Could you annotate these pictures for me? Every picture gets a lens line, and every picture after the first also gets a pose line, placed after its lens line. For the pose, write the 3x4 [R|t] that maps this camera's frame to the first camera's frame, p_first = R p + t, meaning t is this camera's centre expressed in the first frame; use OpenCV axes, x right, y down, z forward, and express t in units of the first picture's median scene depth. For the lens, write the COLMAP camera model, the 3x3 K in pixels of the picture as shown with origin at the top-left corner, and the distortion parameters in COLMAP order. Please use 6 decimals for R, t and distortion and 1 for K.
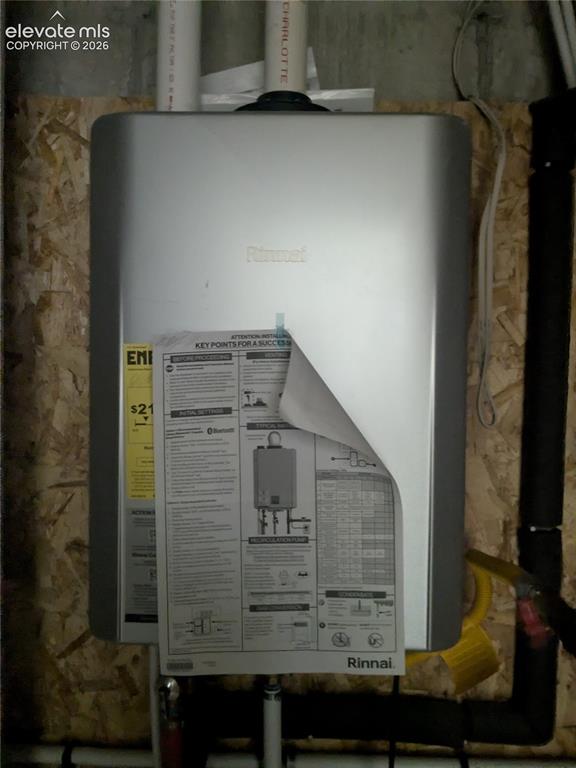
lens RADIAL K [[617.5, 0, 290.6], [0, 617.5, 384.2], [0, 0, 1]] dist [0.041592, -0.049593]
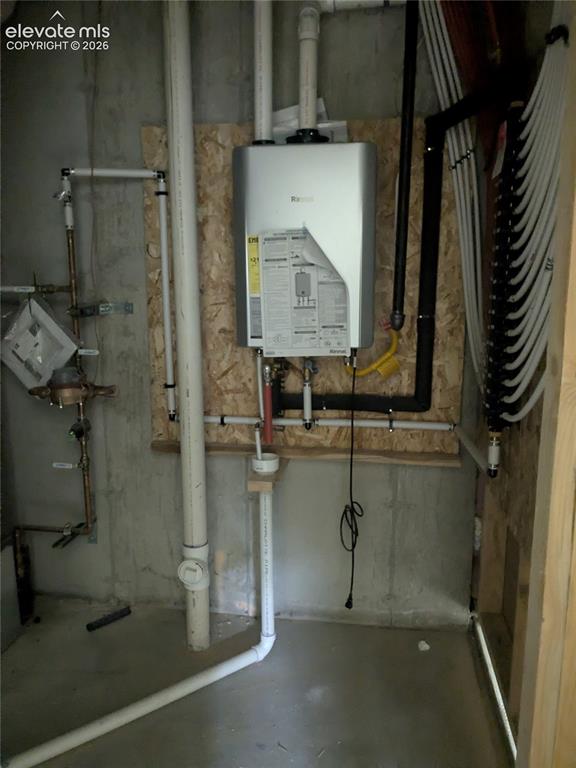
lens RADIAL K [[617.5, 0, 294.5], [0, 617.5, 396.9], [0, 0, 1]] dist [0.041592, -0.049593]
pose [[0.993879, -0.000036, -0.110474, 0.237258], [0.016385, 0.988989, 0.147079, 0.238682], [0.109252, -0.147988, 0.982936, -1.747296]]
